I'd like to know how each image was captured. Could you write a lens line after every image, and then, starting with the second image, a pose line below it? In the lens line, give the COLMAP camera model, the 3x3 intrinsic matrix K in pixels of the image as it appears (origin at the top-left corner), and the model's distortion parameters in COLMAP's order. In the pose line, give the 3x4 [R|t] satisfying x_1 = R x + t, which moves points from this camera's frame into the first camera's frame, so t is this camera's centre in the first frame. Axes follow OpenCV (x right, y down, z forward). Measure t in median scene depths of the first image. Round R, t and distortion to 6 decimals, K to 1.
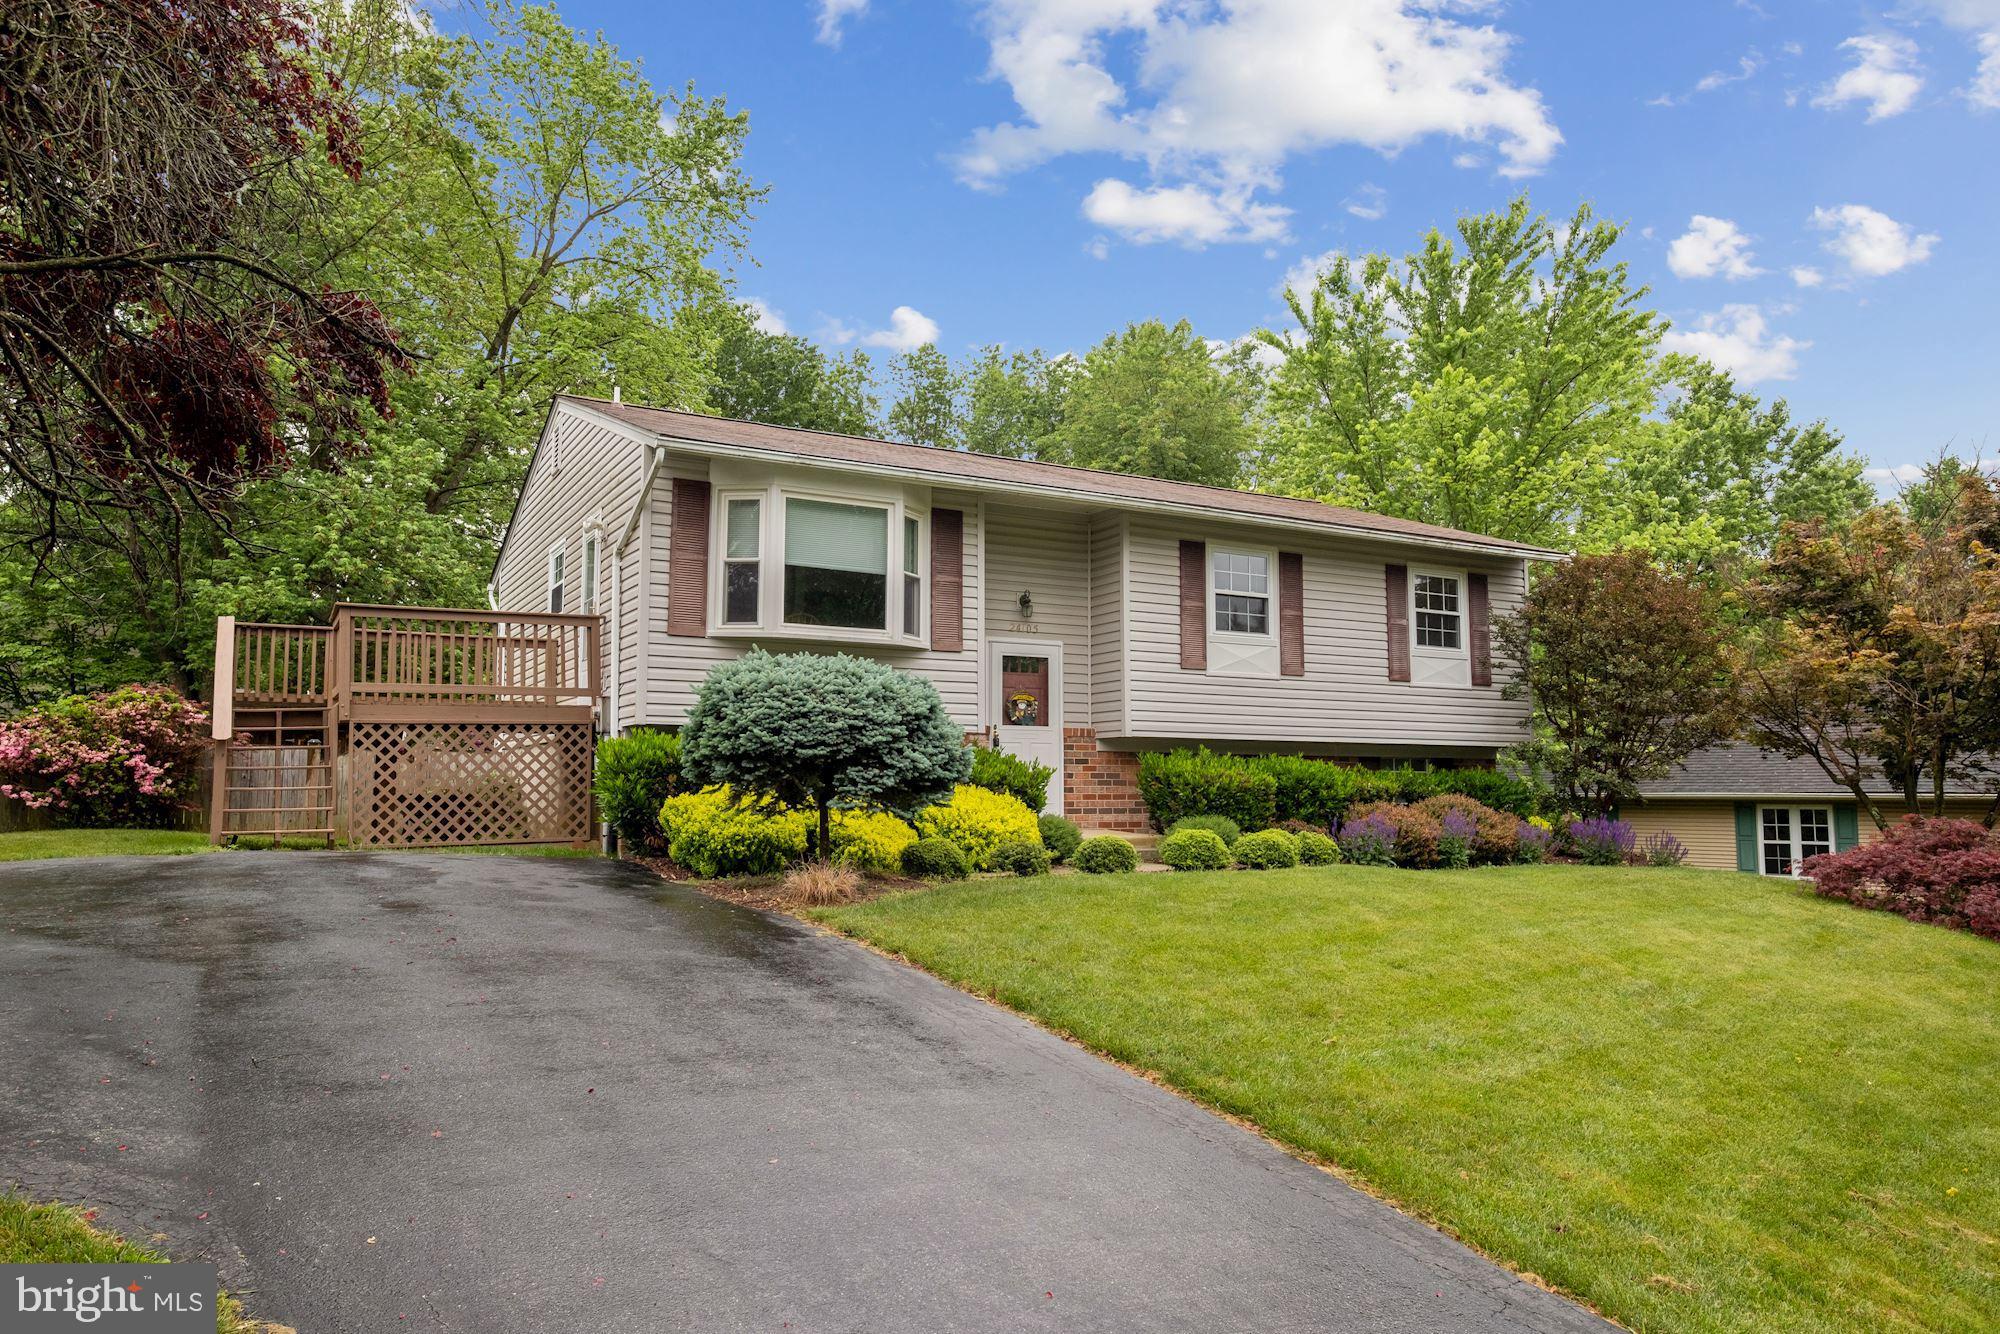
lens RADIAL K [[1375.0, 0, 1000.0], [0, 1375.0, 667.0], [0, 0, 1]] dist [-0.000284, -0.000093]
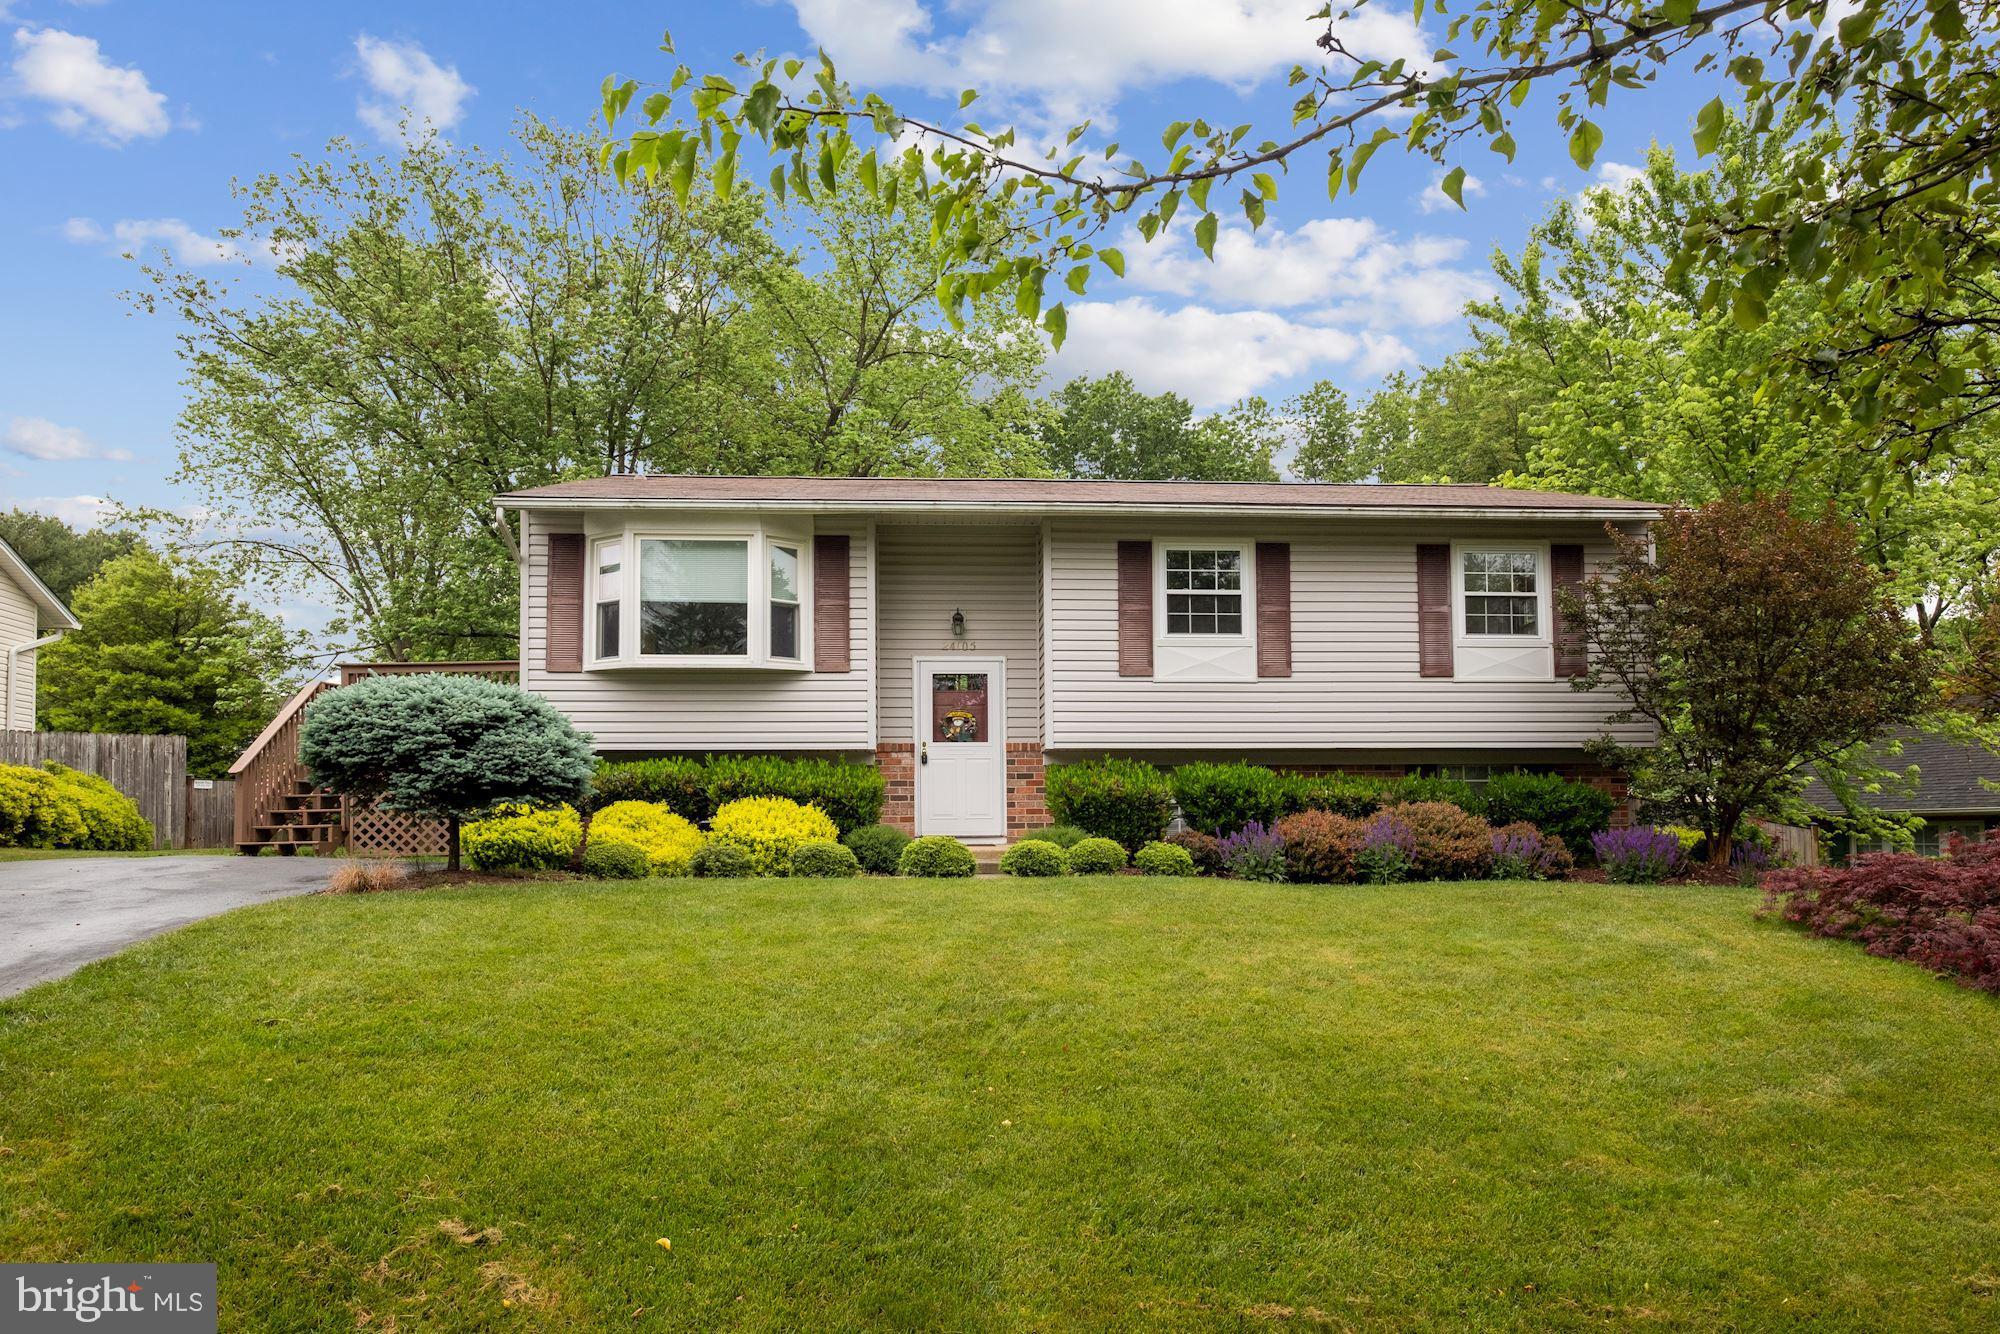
lens RADIAL K [[1271.9, 0, 1000.8], [0, 1271.9, 782.3], [0, 0, 1]] dist [-0.003058, -0.000059]
pose [[0.901523, -0.028702, -0.431778, 0.439690], [0.049960, 0.998029, 0.037971, 0.037354], [0.429837, -0.055803, 0.901181, 0.162768]]
